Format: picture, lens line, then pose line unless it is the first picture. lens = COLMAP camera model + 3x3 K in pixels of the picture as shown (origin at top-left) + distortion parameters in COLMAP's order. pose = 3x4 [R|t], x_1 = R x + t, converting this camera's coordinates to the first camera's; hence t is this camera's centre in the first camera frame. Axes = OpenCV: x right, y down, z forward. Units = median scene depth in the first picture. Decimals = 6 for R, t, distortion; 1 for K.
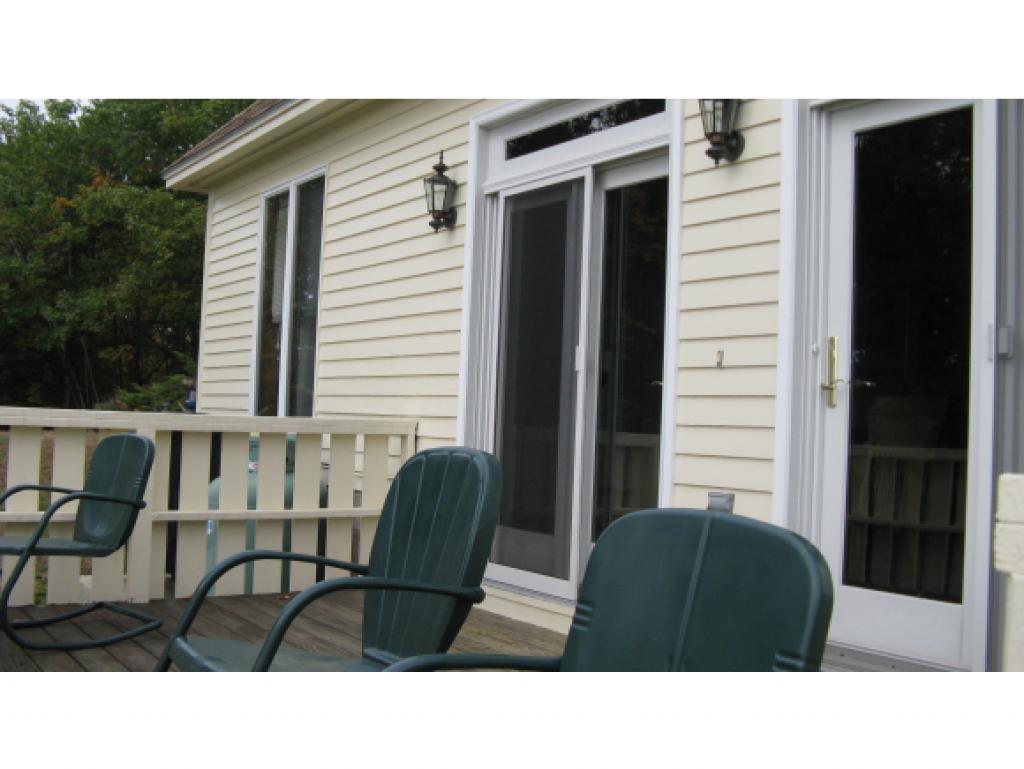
lens RADIAL K [[1046.9, 0, 512.0], [0, 1046.9, 384.5], [0, 0, 1]] dist [-0.187816, 0.193575]
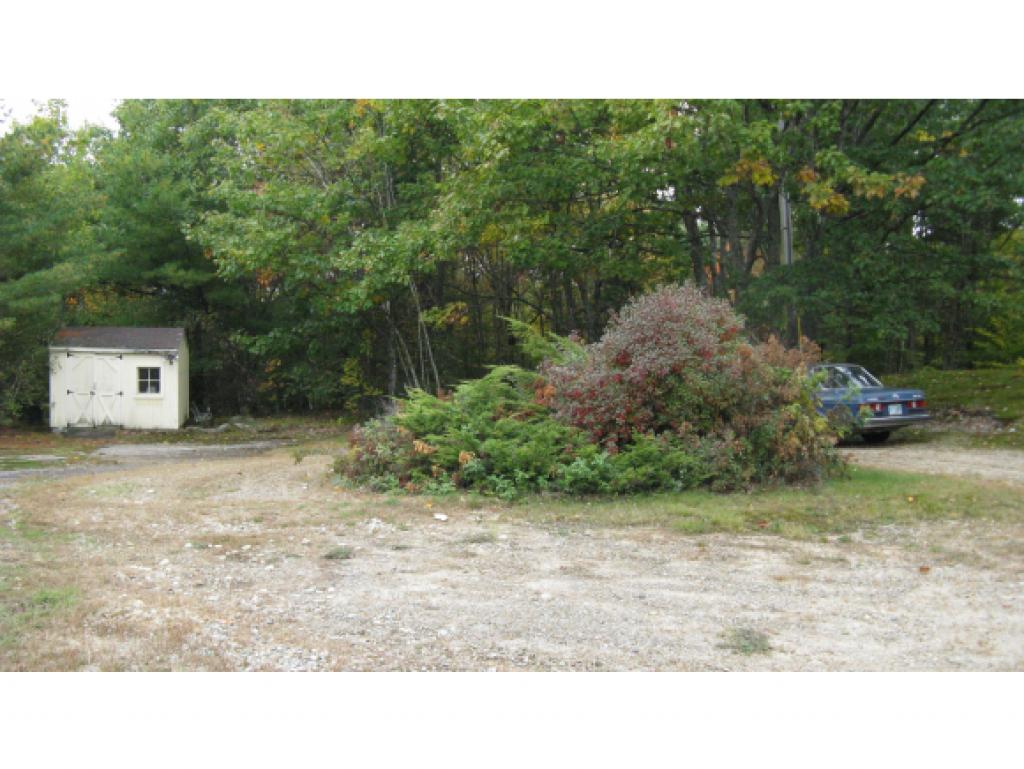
lens RADIAL K [[1046.9, 0, 512.0], [0, 1046.9, 384.5], [0, 0, 1]] dist [-0.187816, 0.193575]
pose [[0.932728, -0.008777, -0.360475, -0.100695], [0.029846, 0.998152, 0.052923, -0.020754], [0.359344, -0.060121, 0.931266, 0.388054]]
